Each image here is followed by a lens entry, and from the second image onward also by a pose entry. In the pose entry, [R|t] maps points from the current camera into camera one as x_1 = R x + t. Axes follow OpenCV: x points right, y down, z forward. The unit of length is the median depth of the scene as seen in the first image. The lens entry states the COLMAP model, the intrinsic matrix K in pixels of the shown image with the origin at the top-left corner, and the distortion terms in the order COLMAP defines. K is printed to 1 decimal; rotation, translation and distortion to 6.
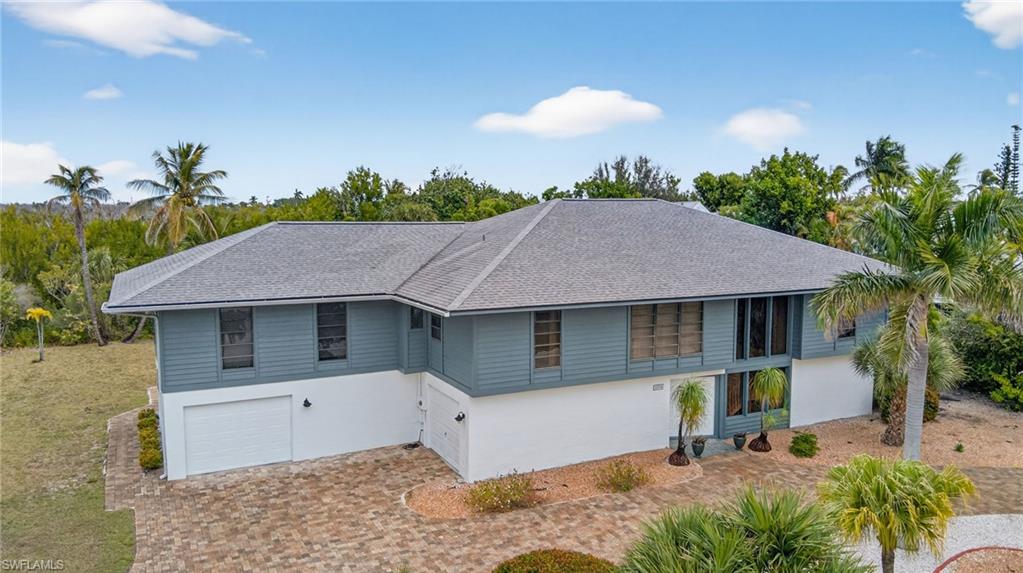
lens RADIAL K [[740.4, 0, 506.0], [0, 740.4, 304.6], [0, 0, 1]] dist [0.146191, -0.298206]
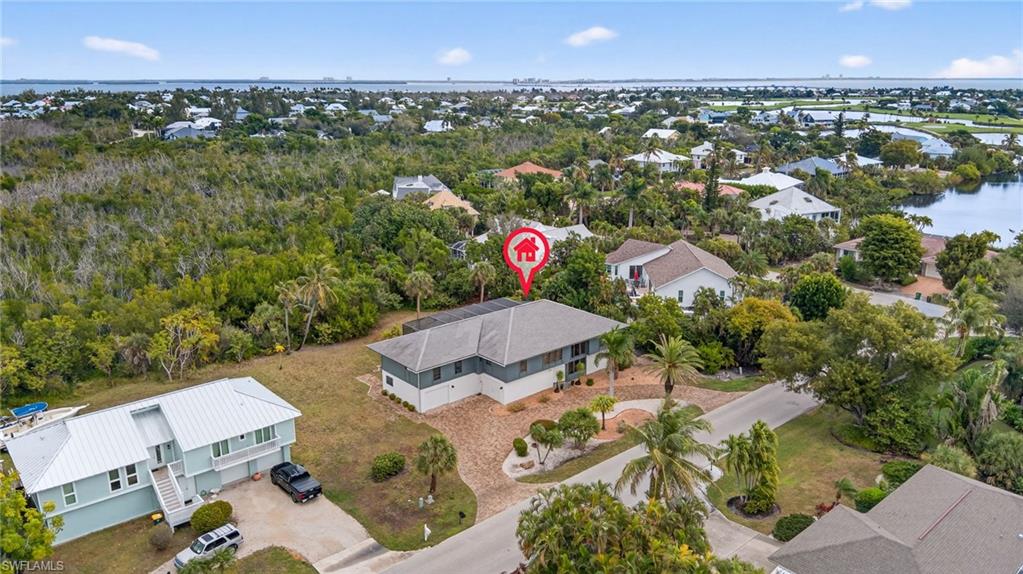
lens RADIAL K [[714.1, 0, 511.5], [0, 714.1, 287.0], [0, 0, 1]] dist [0.104417, -0.167150]
pose [[0.969280, -0.072565, 0.235013, -0.775798], [0.038472, 0.988457, 0.146535, -0.823804], [-0.242934, -0.132992, 0.960883, -2.249583]]
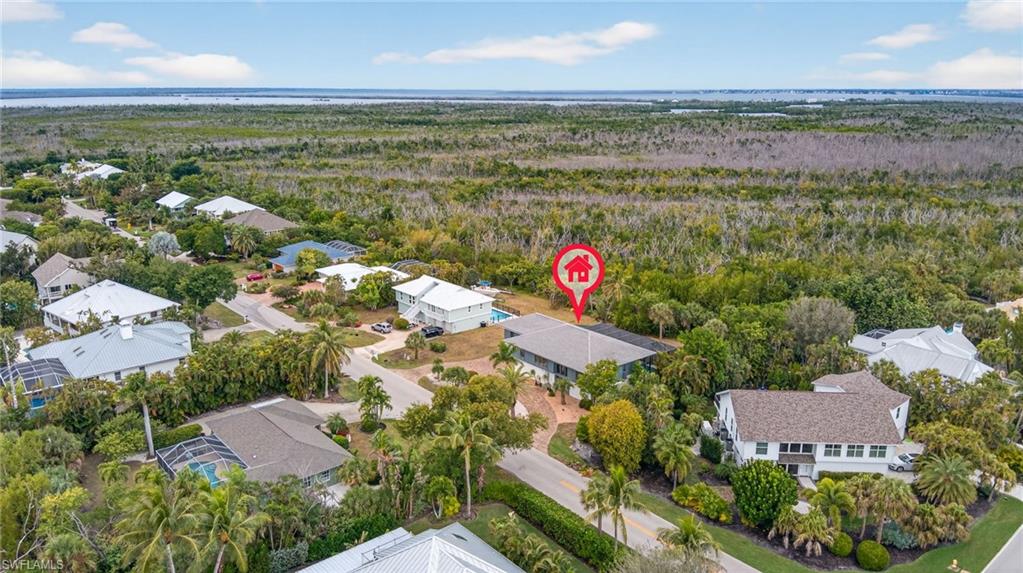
lens RADIAL K [[740.4, 0, 506.0], [0, 740.4, 304.6], [0, 0, 1]] dist [0.146191, -0.298206]
pose [[0.261767, 0.258636, -0.929831, 4.405831], [-0.132828, 0.963911, 0.230722, -1.346050], [0.955947, 0.063112, 0.286674, -0.632333]]
